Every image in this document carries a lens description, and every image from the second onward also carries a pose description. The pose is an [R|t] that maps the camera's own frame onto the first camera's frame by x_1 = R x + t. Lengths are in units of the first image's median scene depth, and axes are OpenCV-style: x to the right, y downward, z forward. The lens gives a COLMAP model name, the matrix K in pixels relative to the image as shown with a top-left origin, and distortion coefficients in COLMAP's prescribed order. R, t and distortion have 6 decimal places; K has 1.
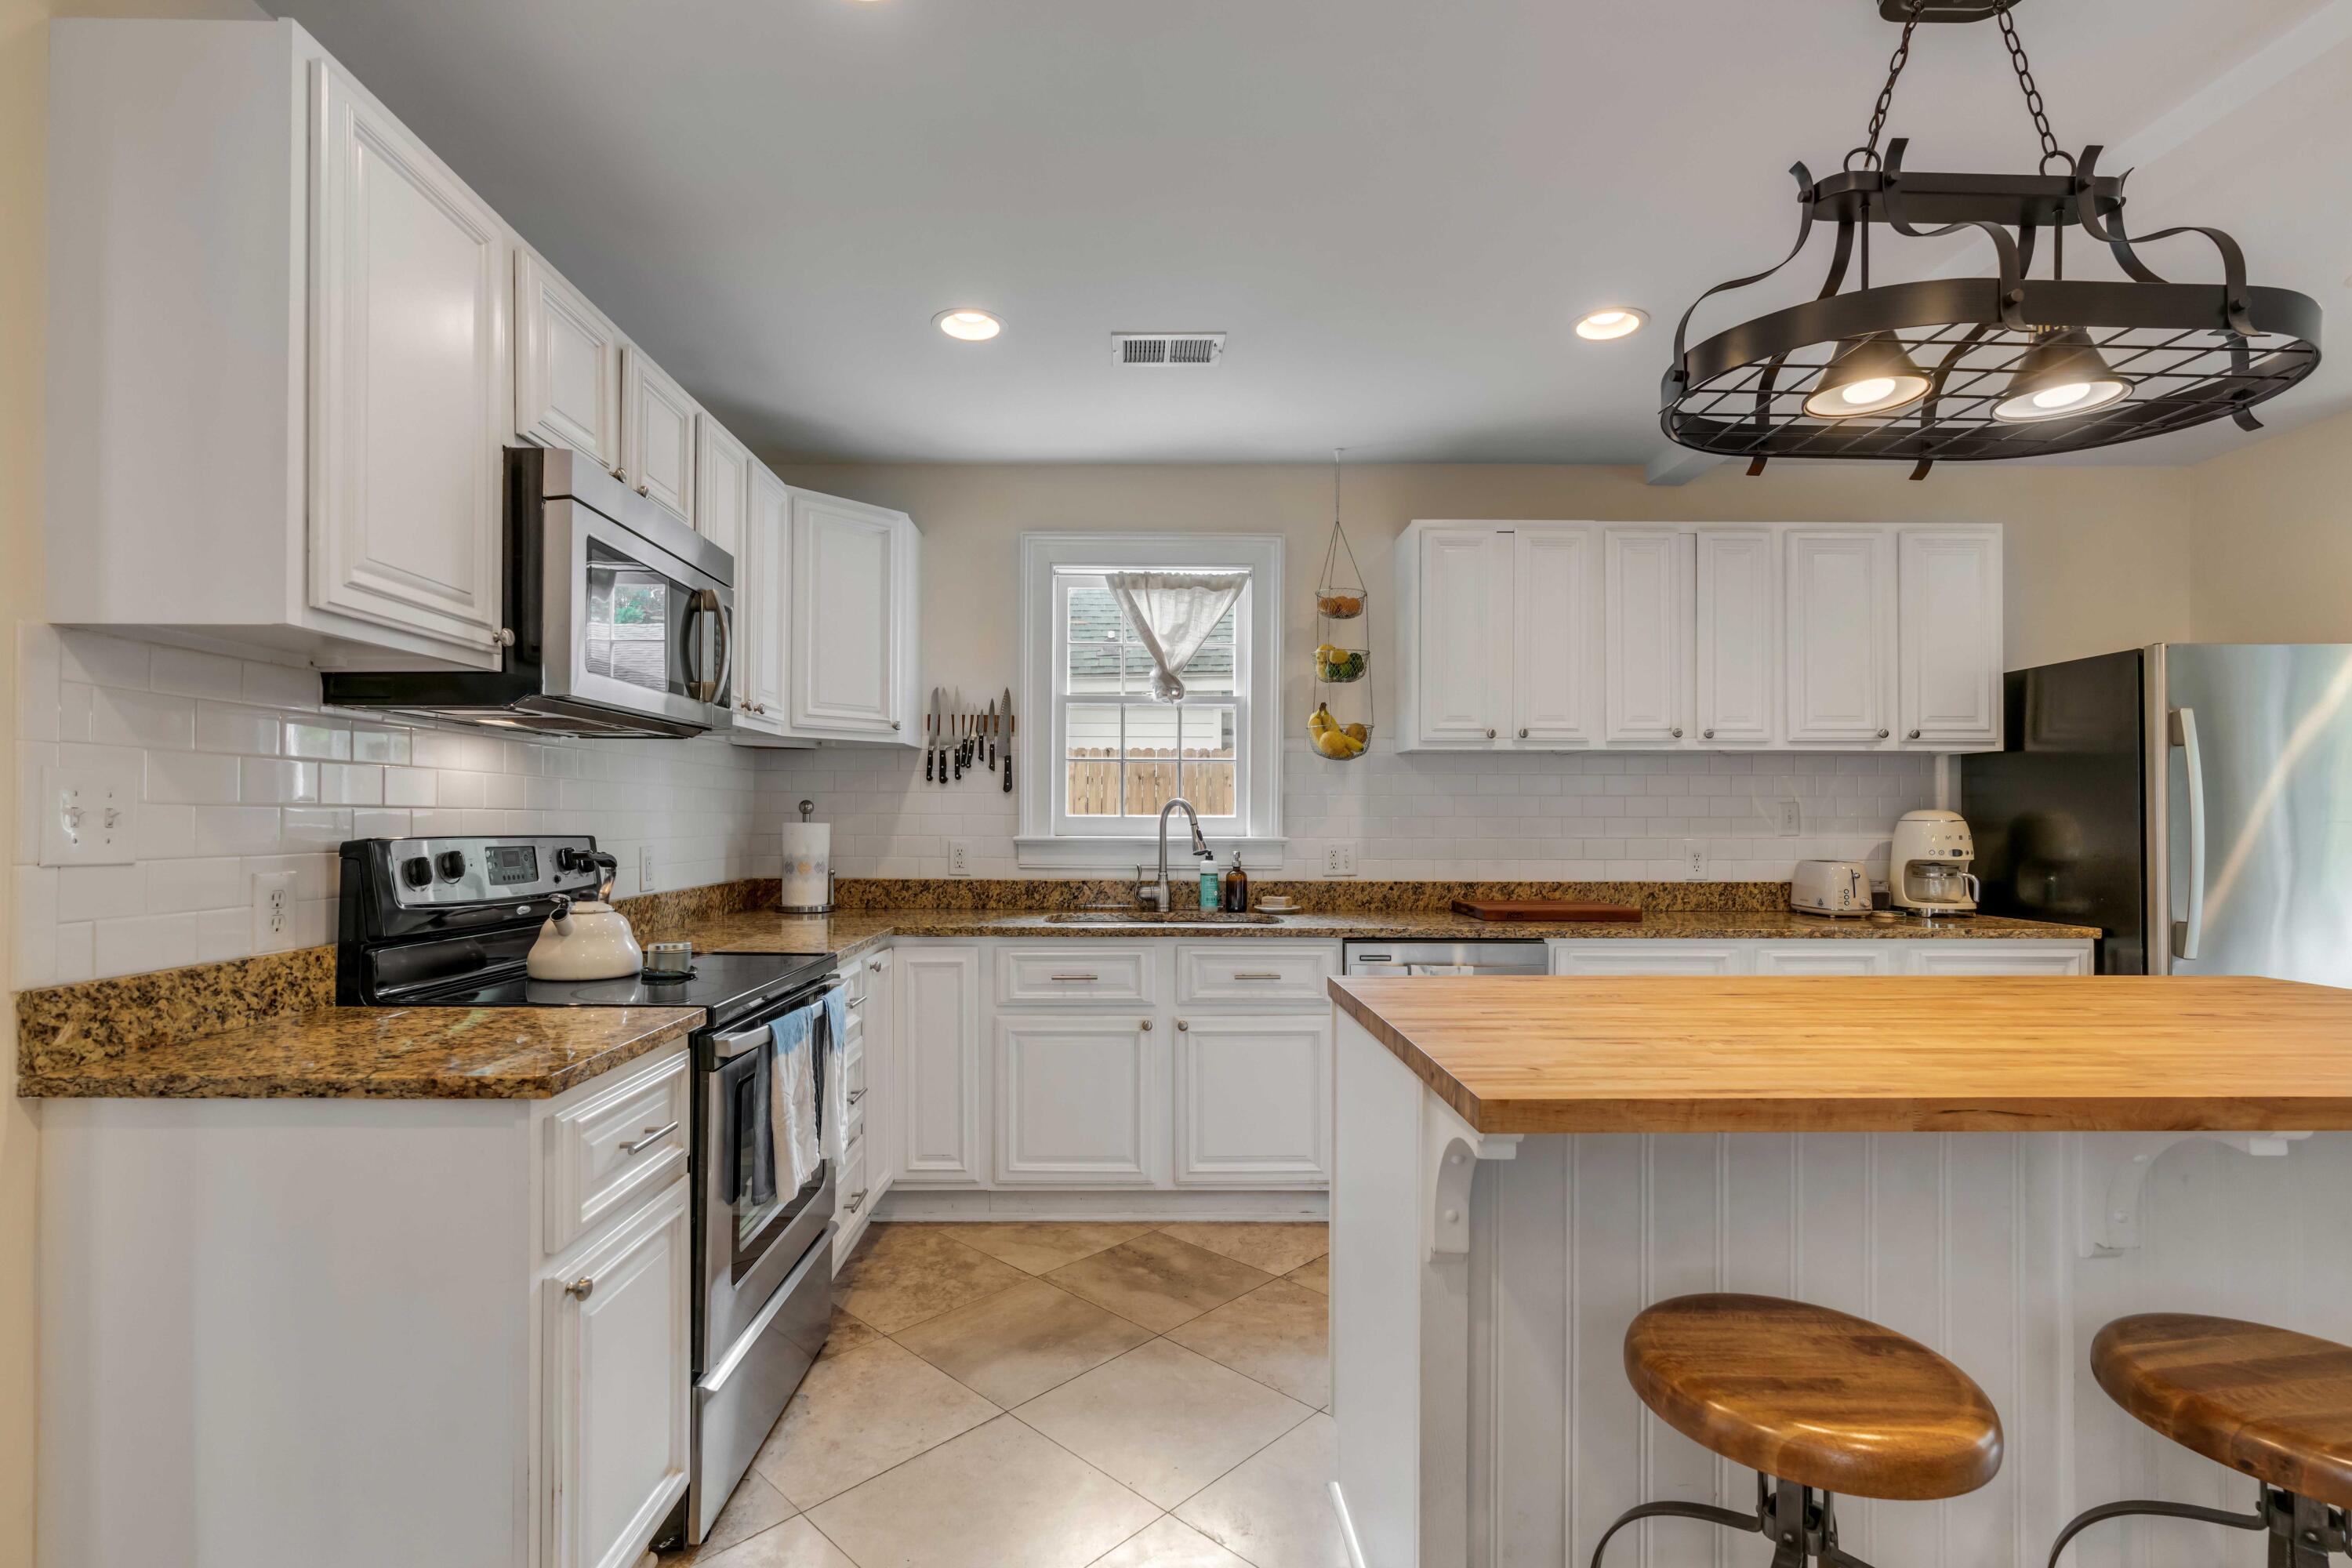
lens RADIAL K [[988.2, 0, 1216.1], [0, 988.2, 810.7], [0, 0, 1]] dist [-0.044003, 0.000017]
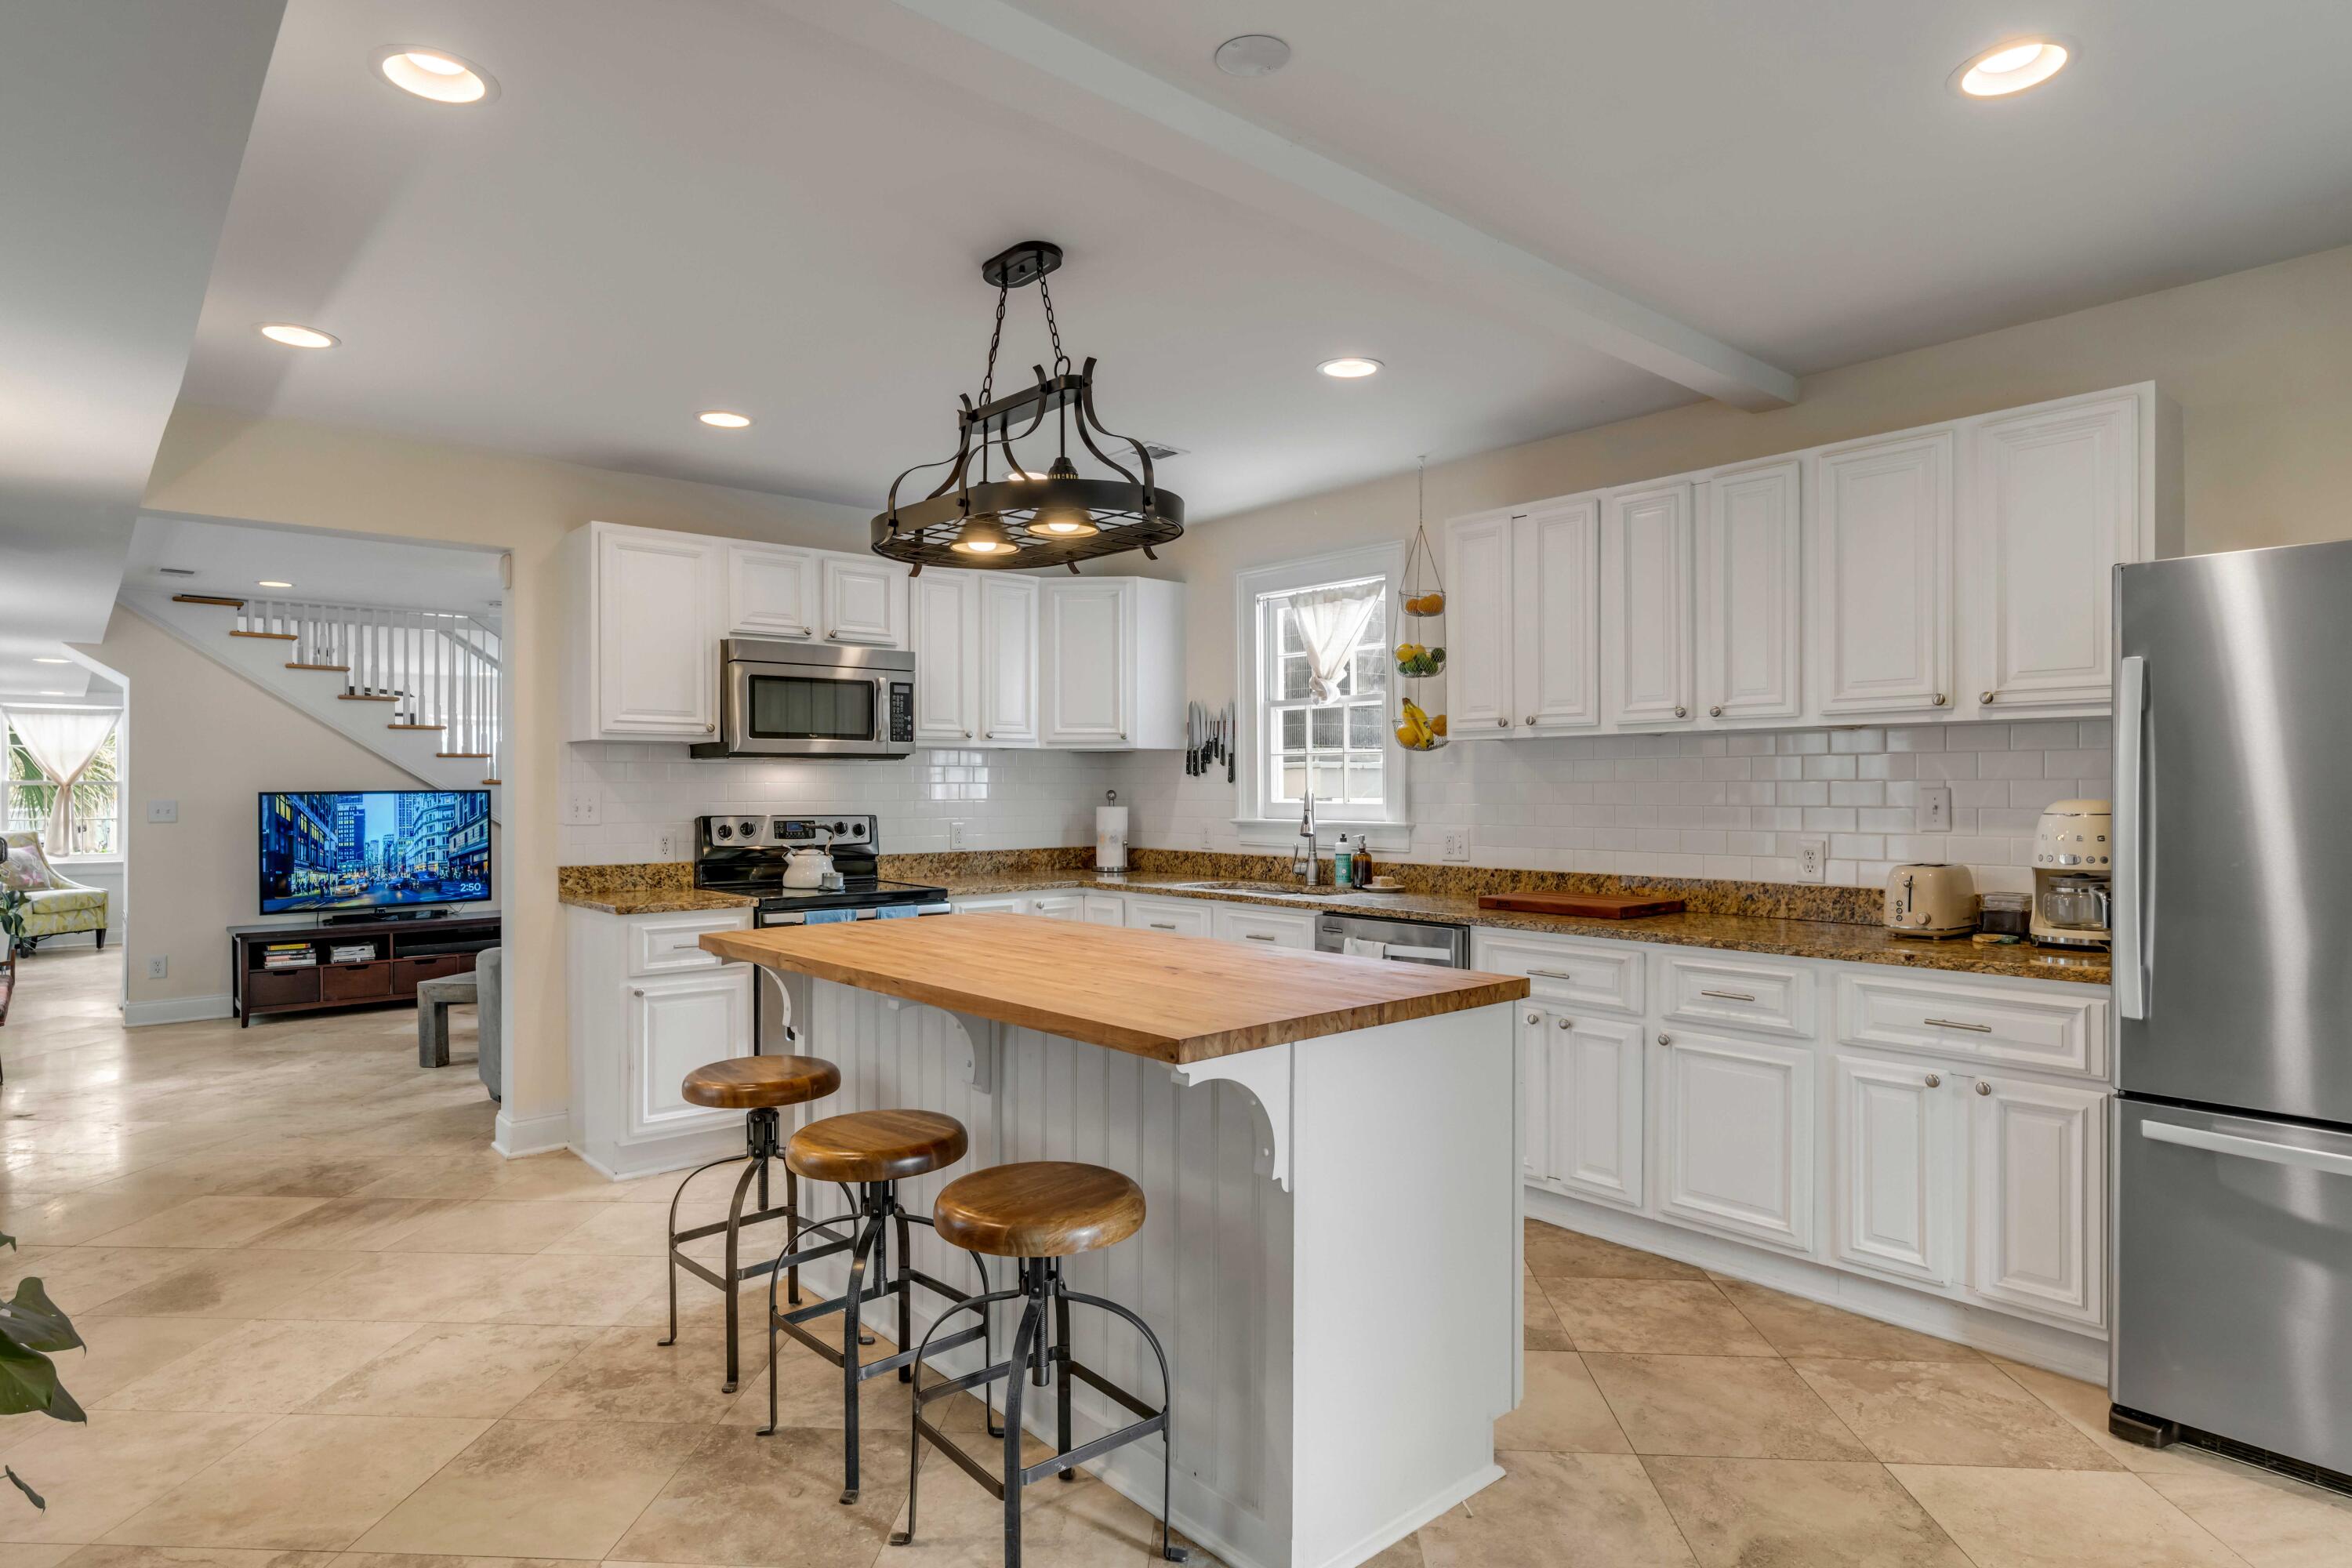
lens RADIAL K [[1239.2, 0, 1280.3], [0, 1239.2, 779.3], [0, 0, 1]] dist [-0.017139, -0.001379]
pose [[0.705901, -0.008835, -0.708255, 0.949634], [0.007864, 0.999958, -0.004635, -0.015267], [0.708267, -0.002298, 0.705941, -0.050268]]
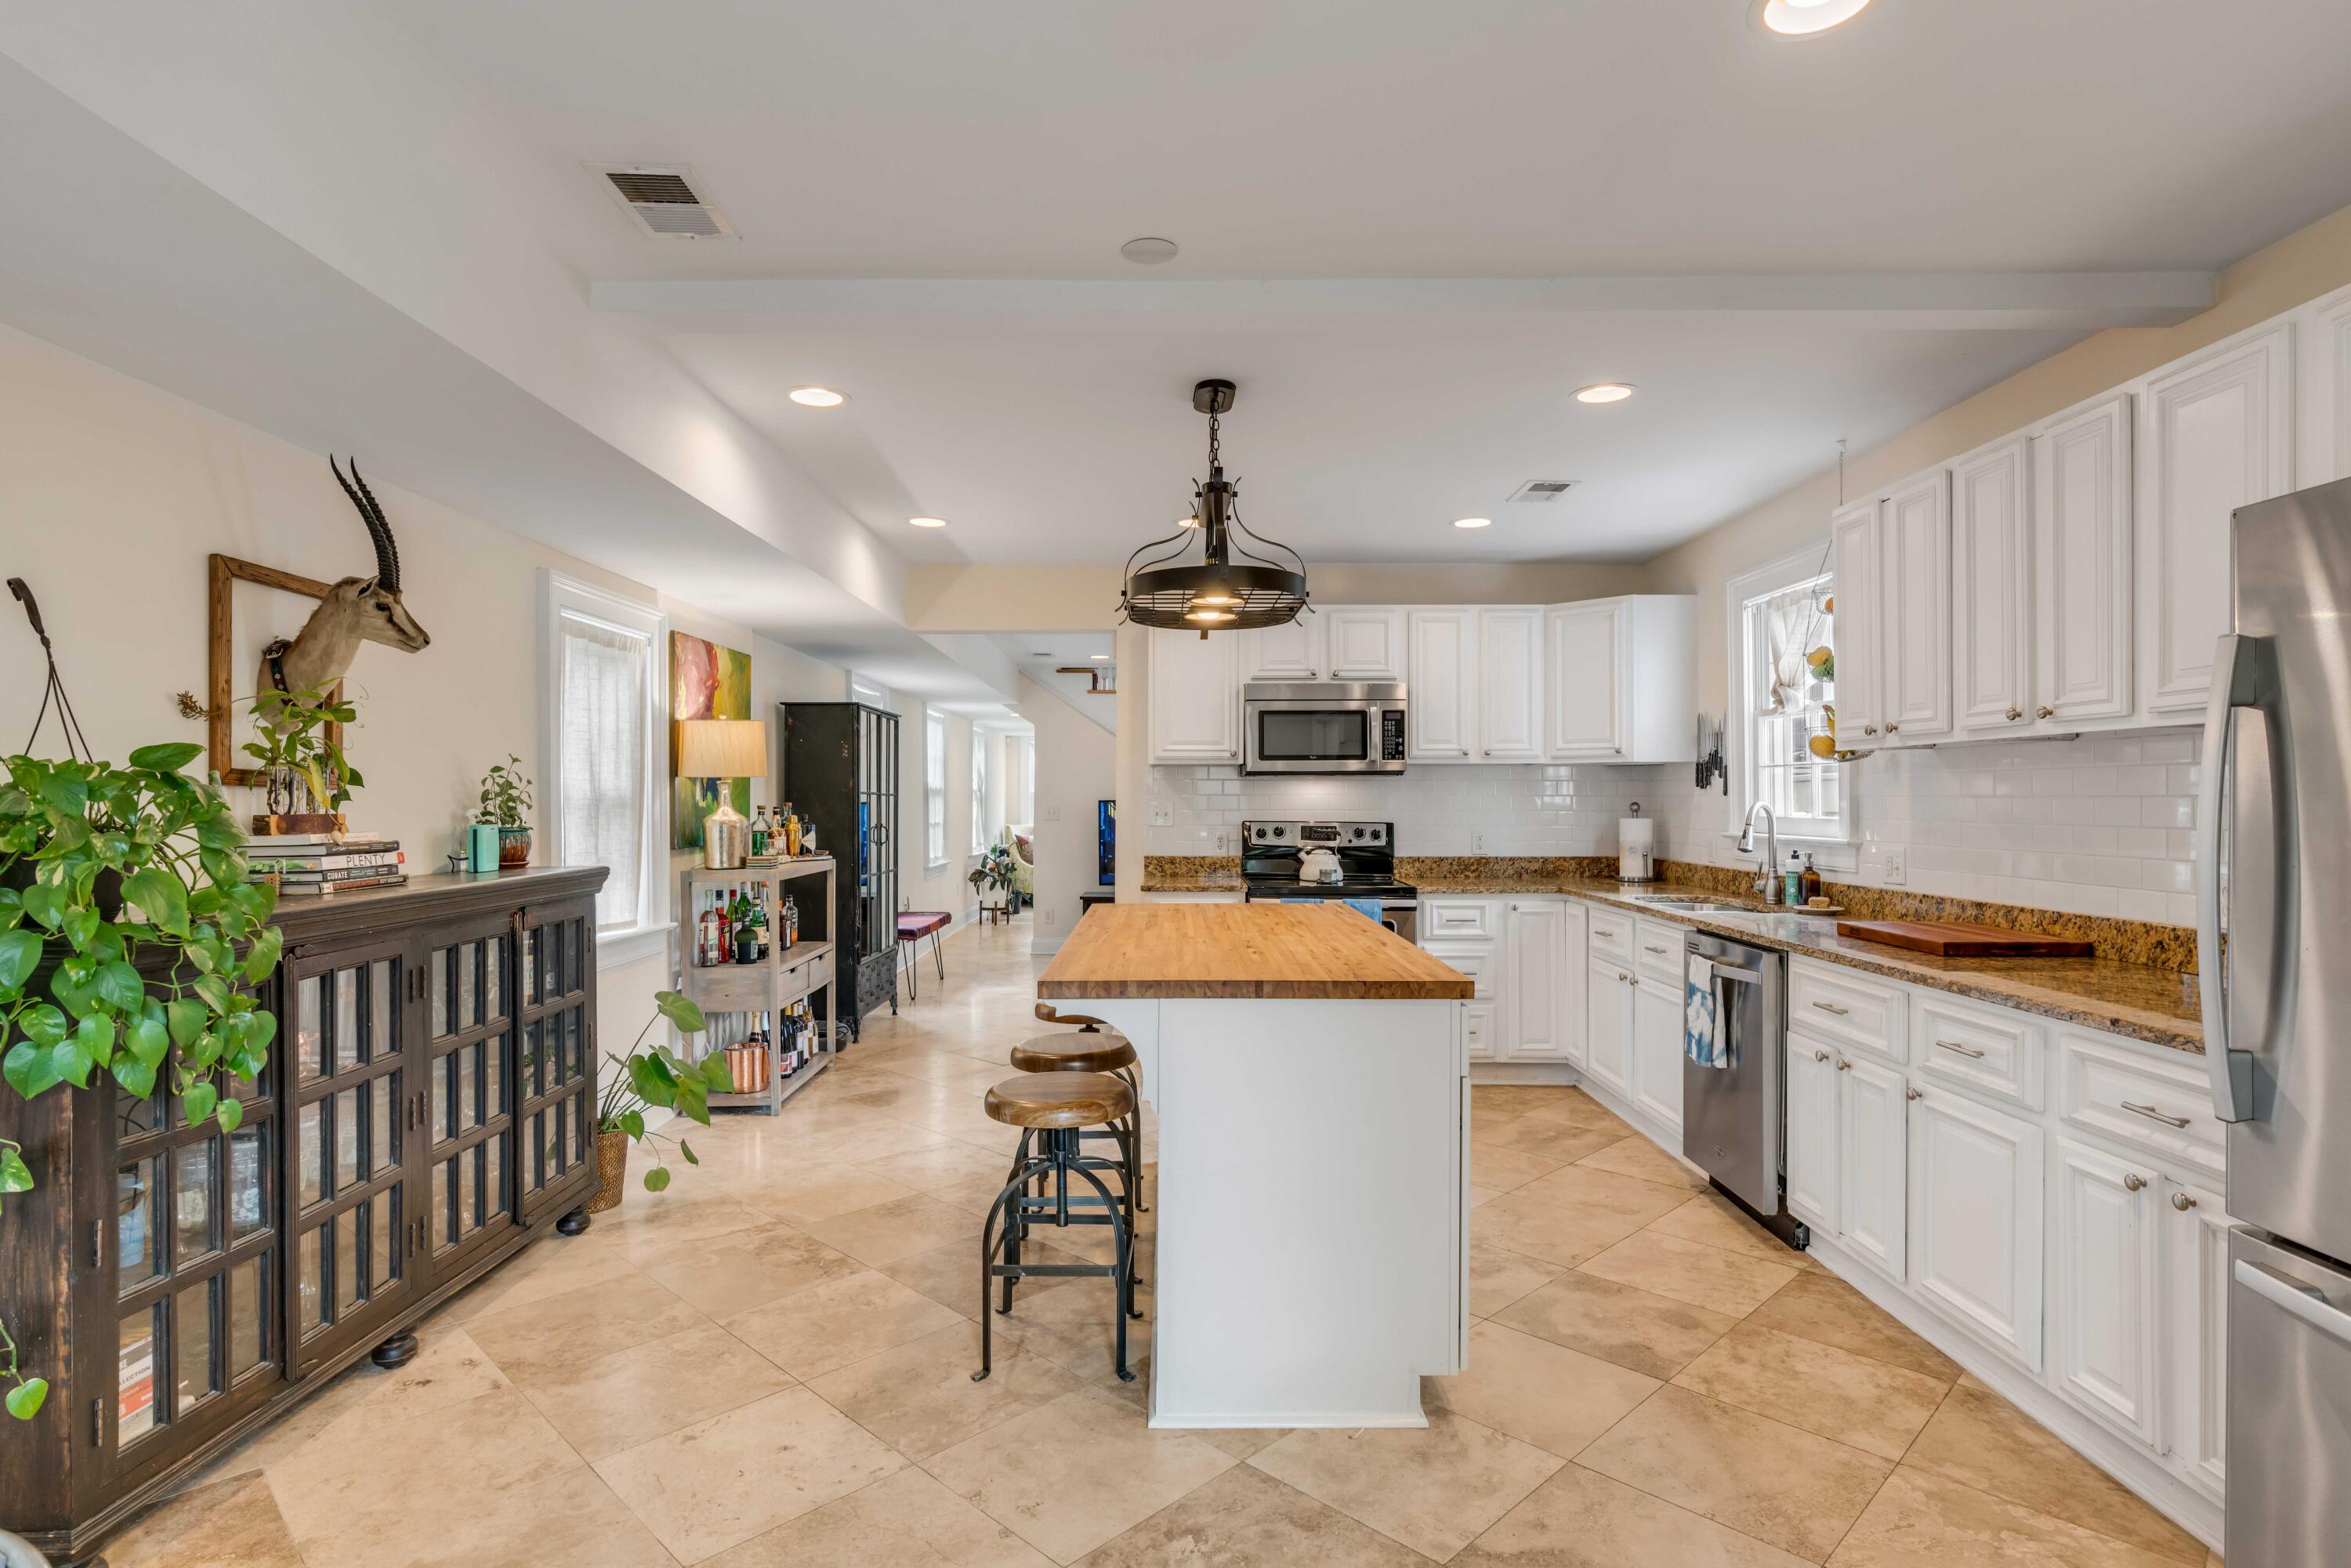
lens RADIAL K [[1238.6, 0, 1279.7], [0, 1238.6, 779.3], [0, 0, 1]] dist [-0.017139, -0.001379]
pose [[0.079565, -0.016687, -0.996690, 1.278735], [0.004629, 0.999855, -0.016370, -0.016265], [0.996819, -0.003311, 0.079631, 0.344211]]
